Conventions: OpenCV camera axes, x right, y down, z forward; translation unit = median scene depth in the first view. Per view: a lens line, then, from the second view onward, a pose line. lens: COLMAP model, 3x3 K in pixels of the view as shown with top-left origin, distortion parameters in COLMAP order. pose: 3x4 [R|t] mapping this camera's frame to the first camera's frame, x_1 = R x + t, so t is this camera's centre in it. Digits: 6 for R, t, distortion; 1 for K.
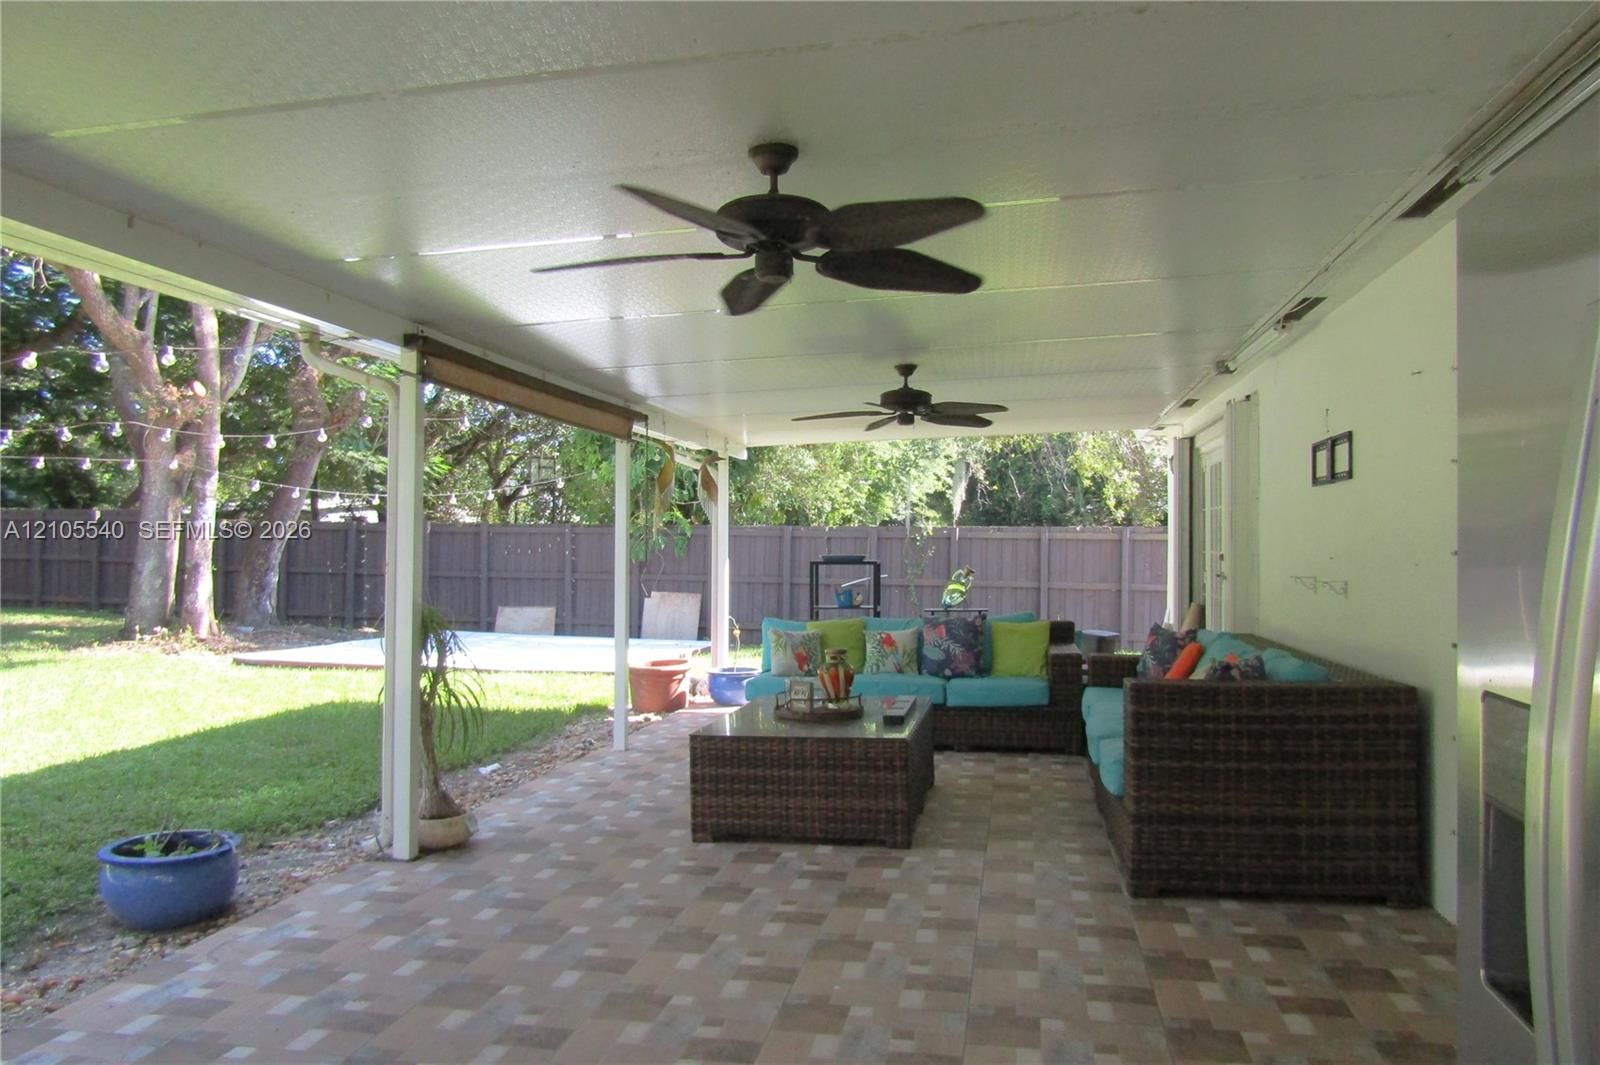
lens RADIAL K [[1143.6, 0, 807.2], [0, 1143.6, 543.6], [0, 0, 1]] dist [-0.005705, -0.000866]
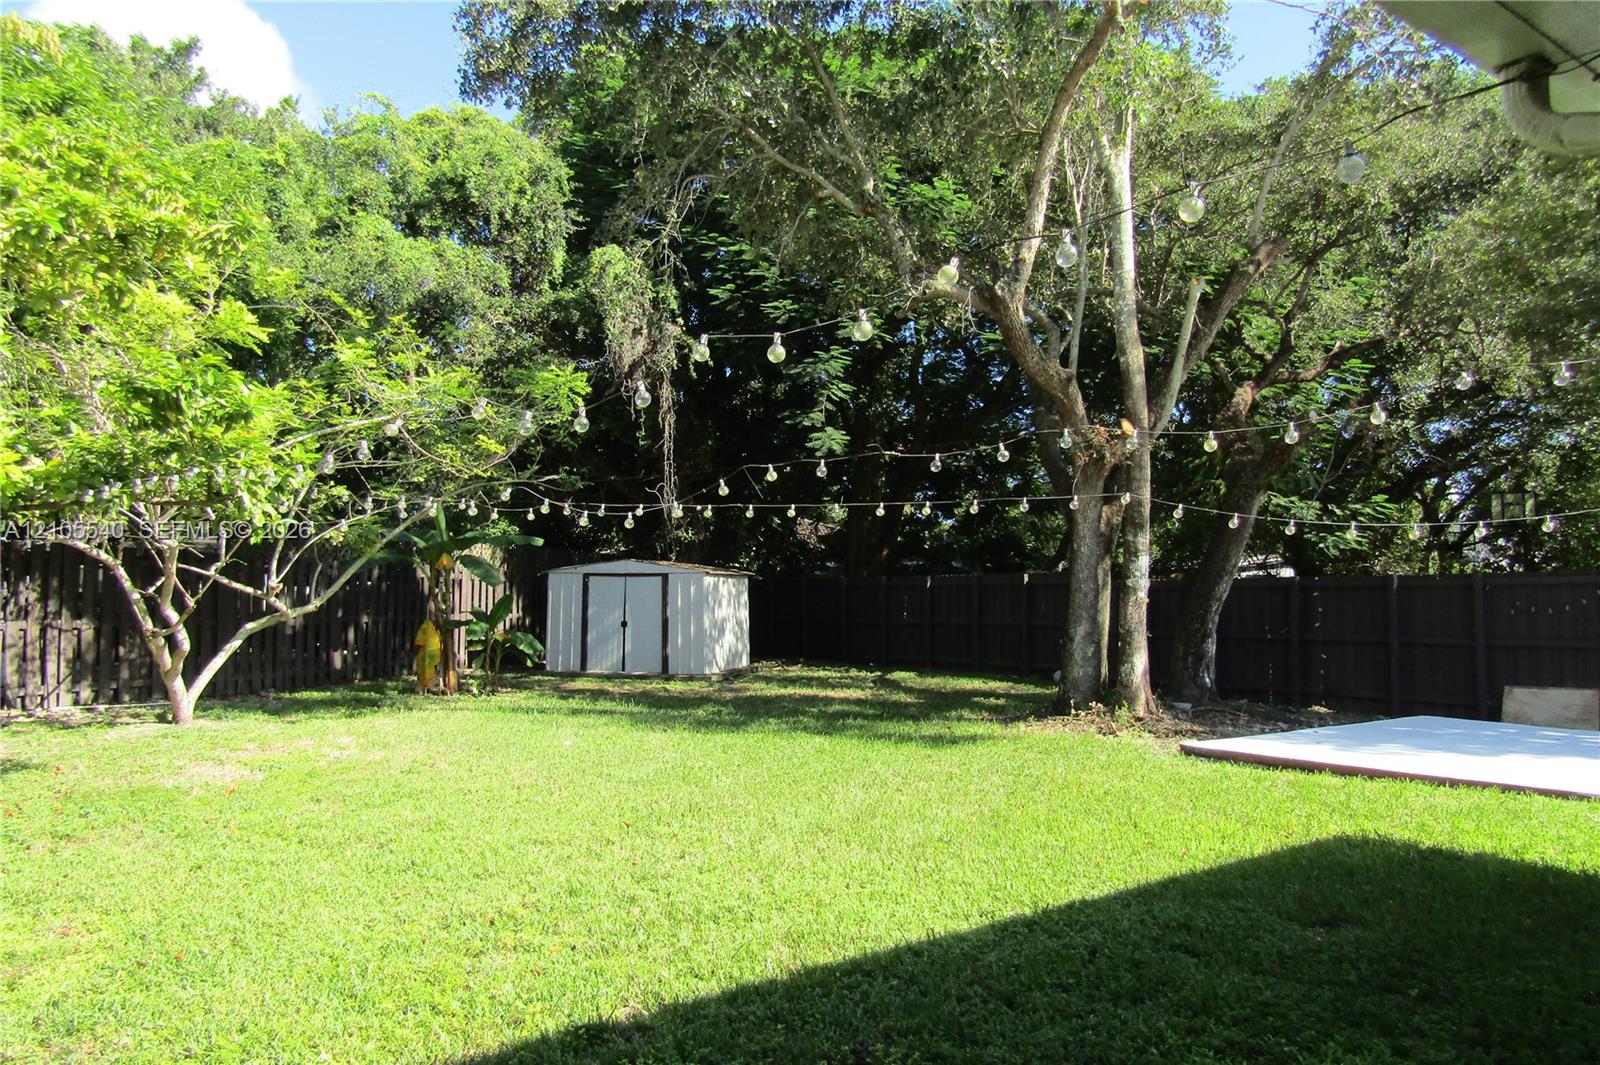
lens RADIAL K [[1182.1, 0, 811.0], [0, 1182.1, 539.2], [0, 0, 1]] dist [-0.004847, 0.005596]
pose [[0.743431, -0.053050, -0.666705, -0.115712], [0.015797, 0.997964, -0.061793, 0.001233], [0.668626, 0.035407, 0.742755, 0.173483]]
